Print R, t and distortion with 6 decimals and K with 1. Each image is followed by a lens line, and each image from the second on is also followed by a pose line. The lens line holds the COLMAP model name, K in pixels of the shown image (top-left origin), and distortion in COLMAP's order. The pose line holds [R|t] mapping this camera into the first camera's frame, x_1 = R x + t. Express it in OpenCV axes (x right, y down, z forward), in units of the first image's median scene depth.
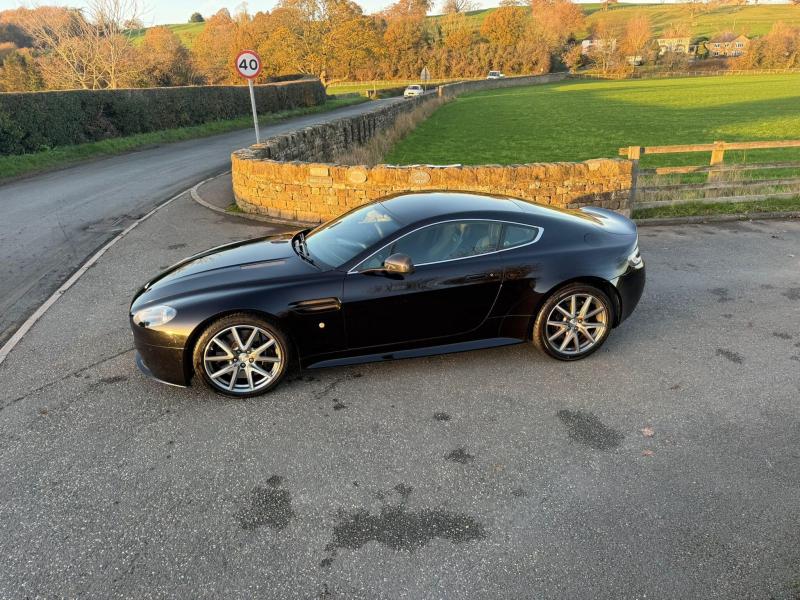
lens RADIAL K [[558.3, 0, 403.8], [0, 558.3, 301.8], [0, 0, 1]] dist [0.099547, -0.142623]
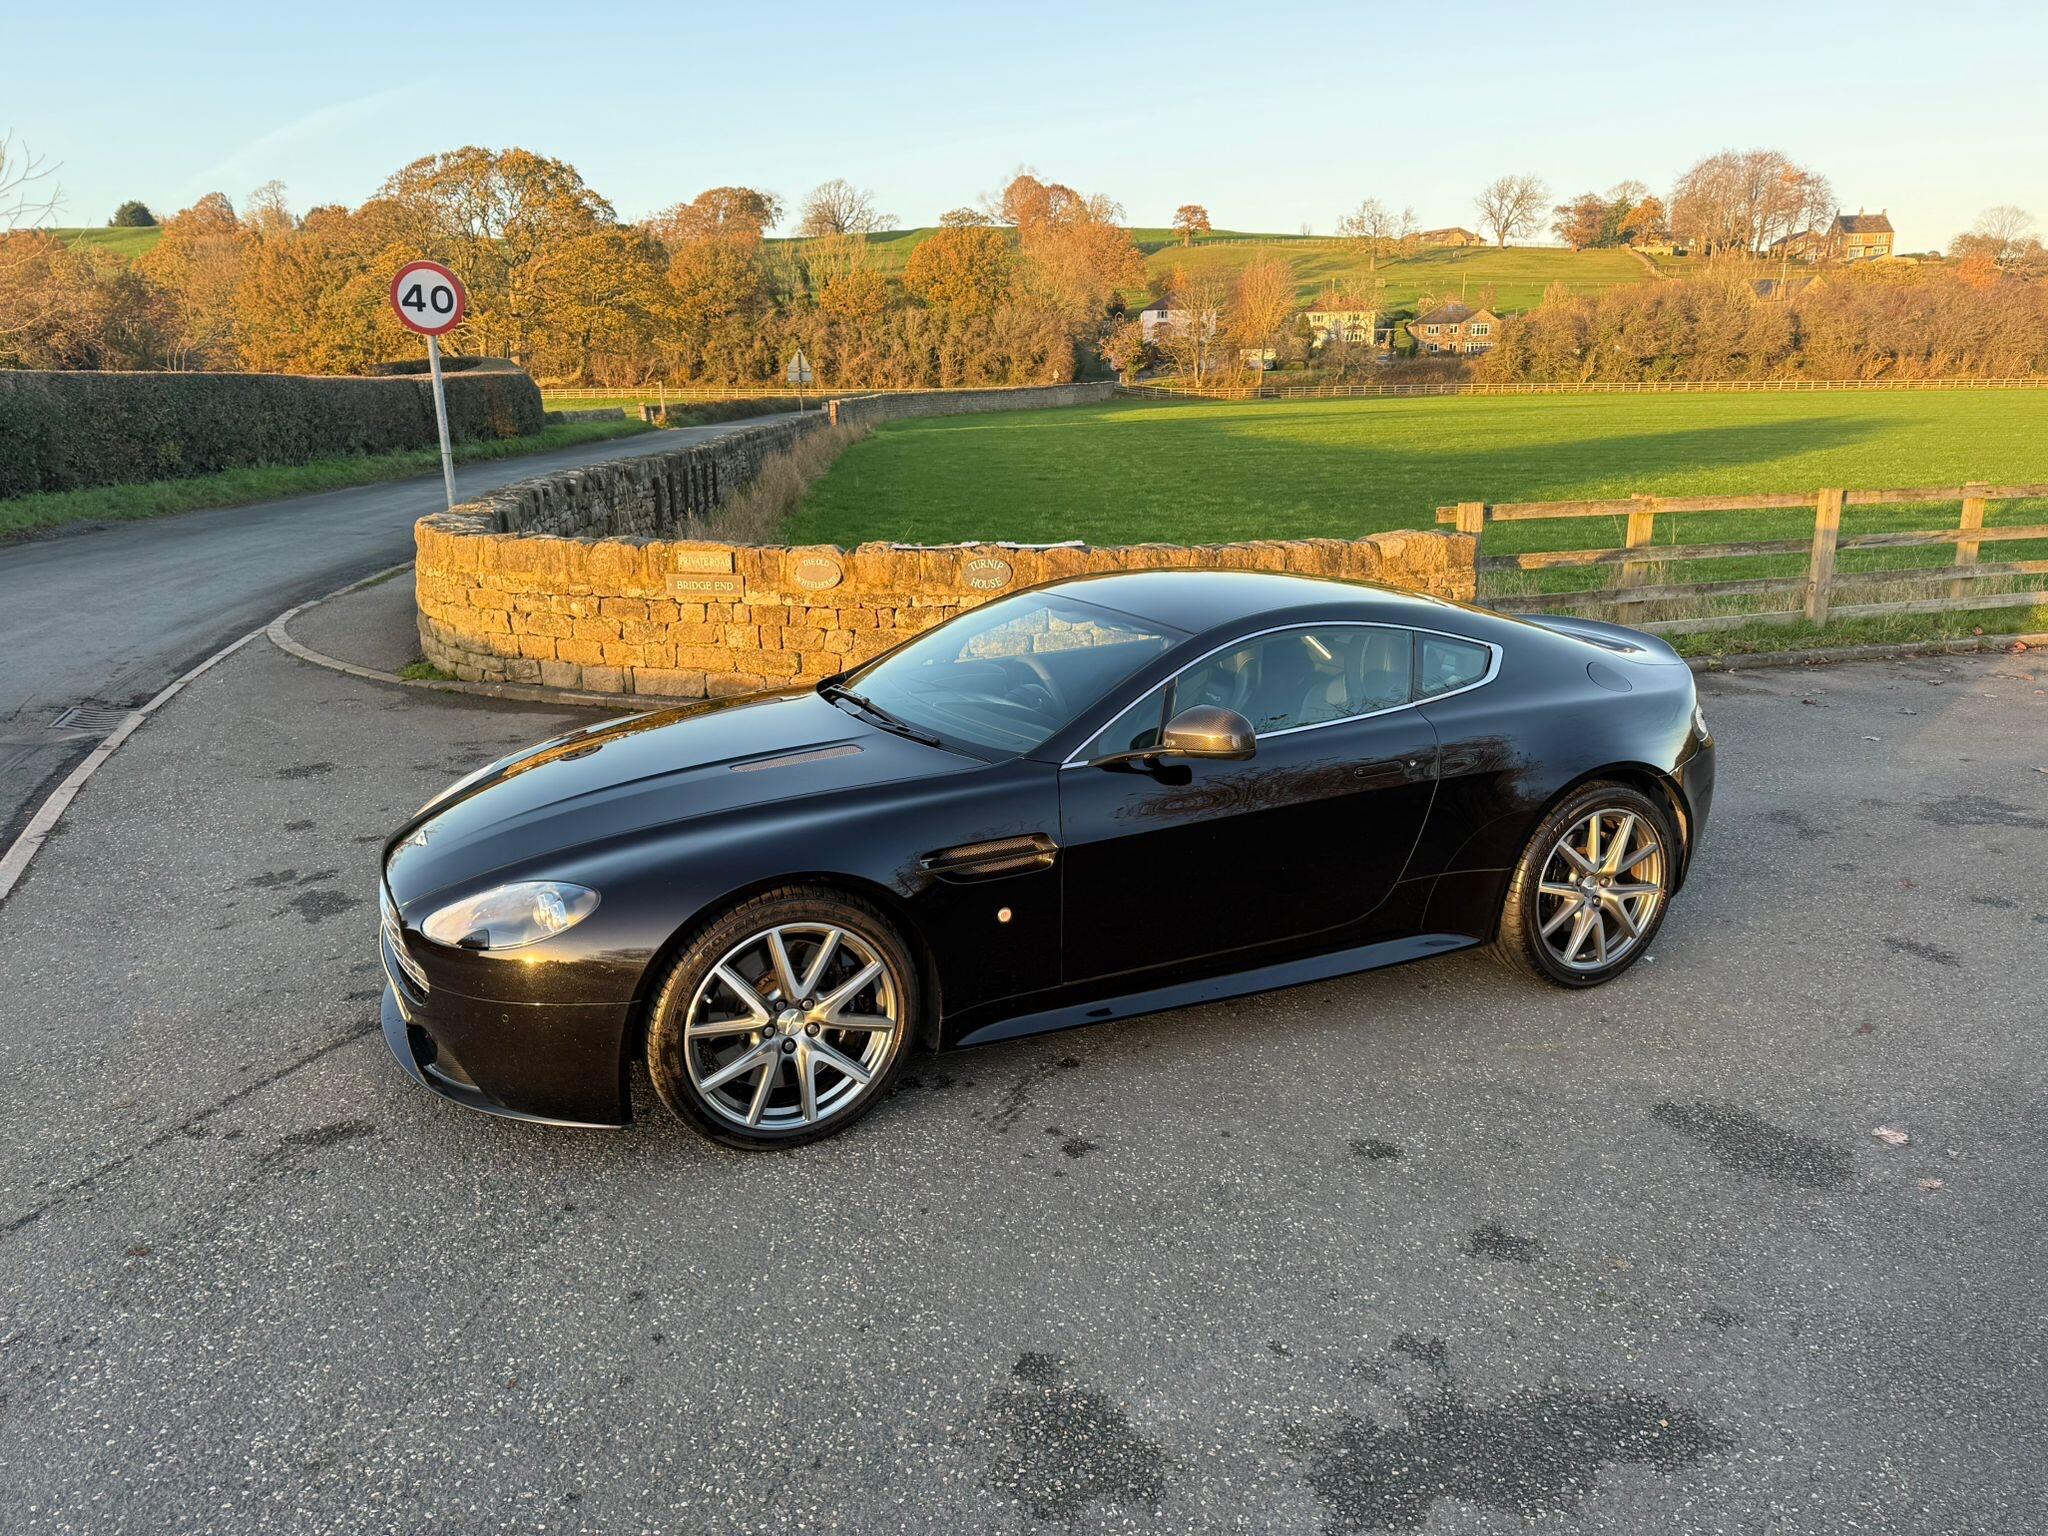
lens RADIAL K [[1429.1, 0, 1033.6], [0, 1429.1, 772.5], [0, 0, 1]] dist [0.099547, -0.142623]
pose [[0.977108, -0.033722, 0.210052, -0.097902], [0.058052, 0.992150, -0.110761, 0.016708], [-0.204668, 0.120420, 0.971396, 0.035196]]
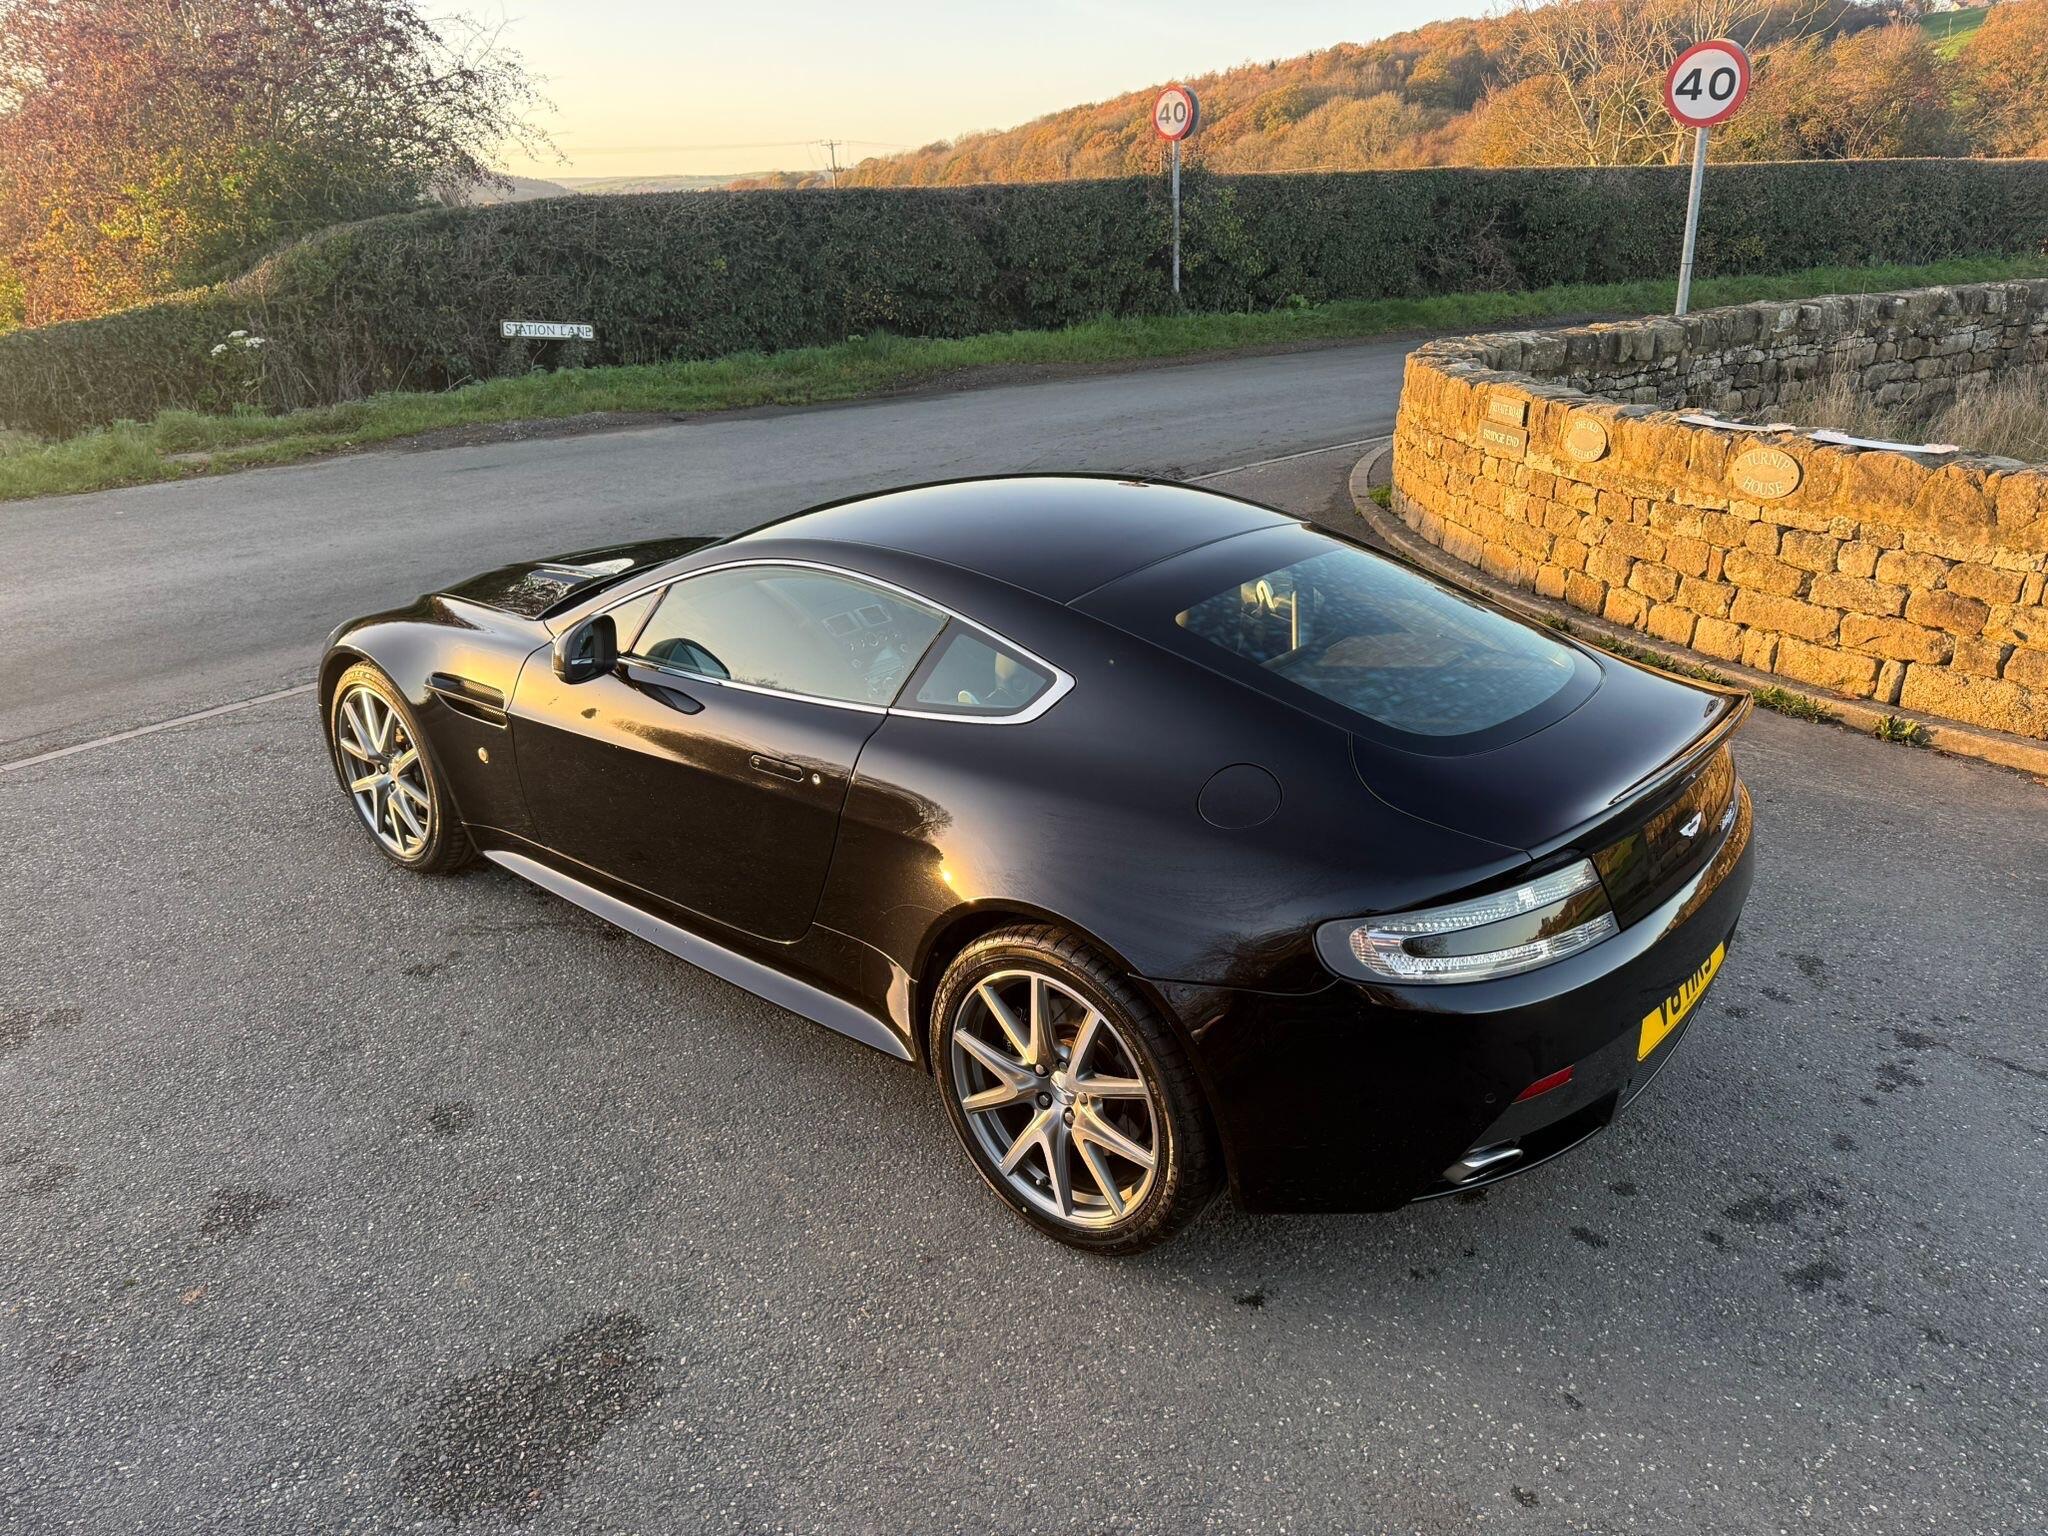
lens RADIAL K [[1490.9, 0, 1037.2], [0, 1490.9, 774.2], [0, 0, 1]] dist [-0.005127, -0.015781]
pose [[0.594733, 0.298871, -0.746303, 0.257289], [-0.280748, 0.947093, 0.155551, -0.065313], [0.753308, 0.117012, 0.647175, 0.200285]]
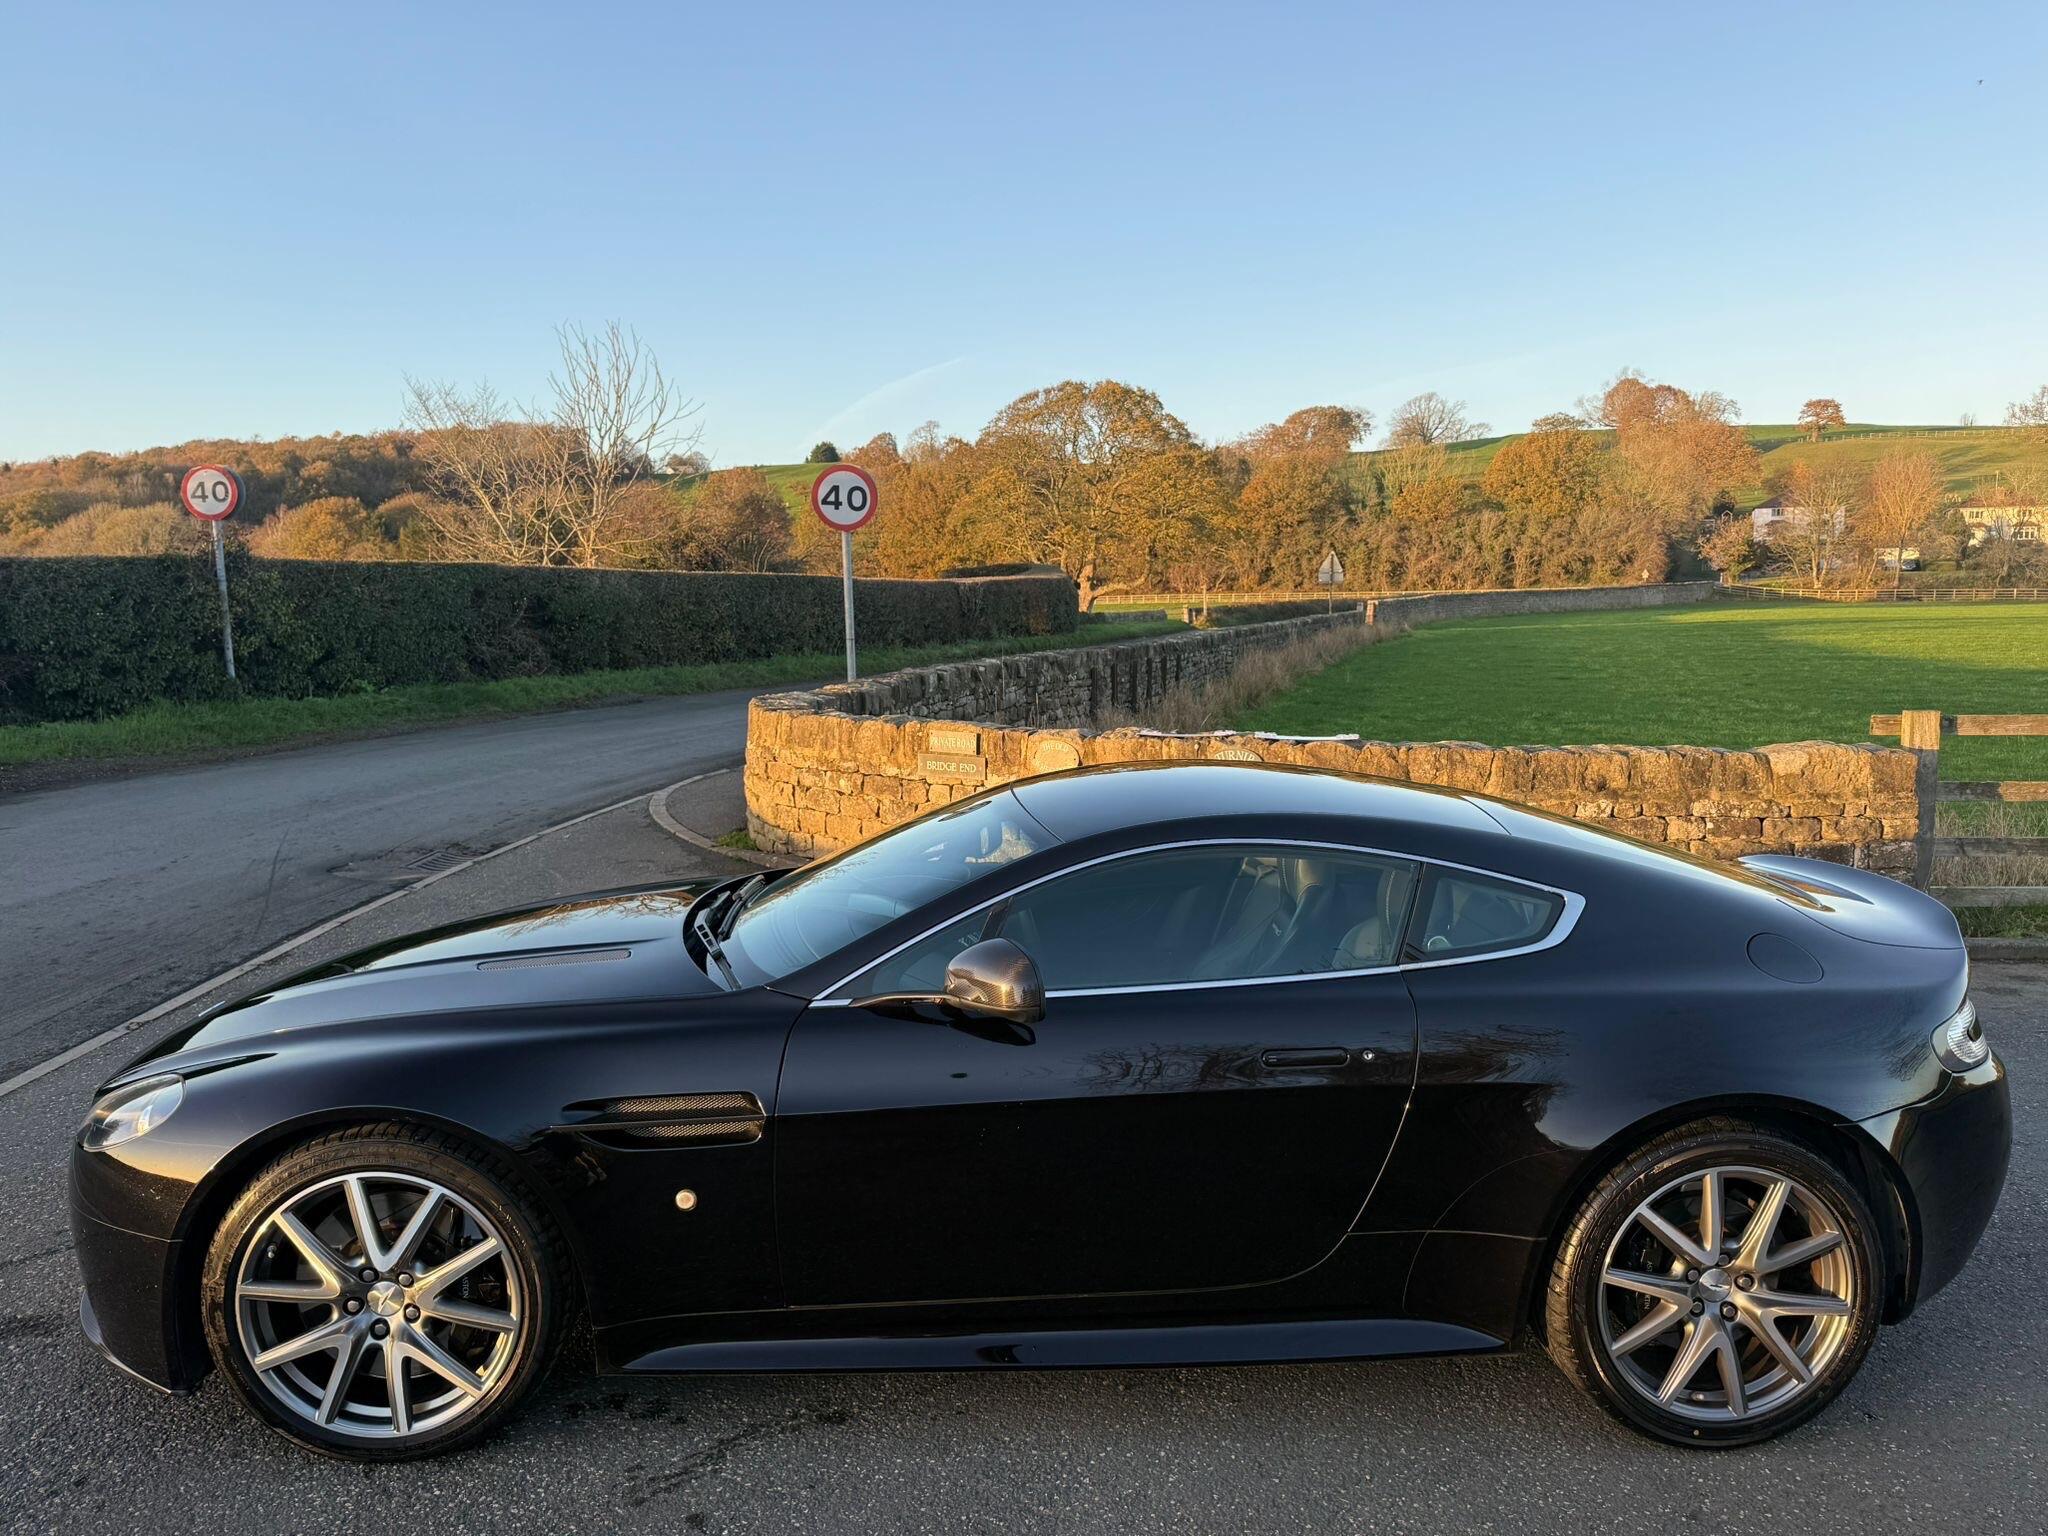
lens RADIAL K [[1429.1, 0, 1033.6], [0, 1429.1, 772.5], [0, 0, 1]] dist [0.099547, -0.142623]
pose [[0.984574, 0.044970, -0.169091, 0.036931], [-0.085199, 0.967316, -0.238833, -0.000940], [0.152824, 0.249555, 0.956225, 0.101634]]
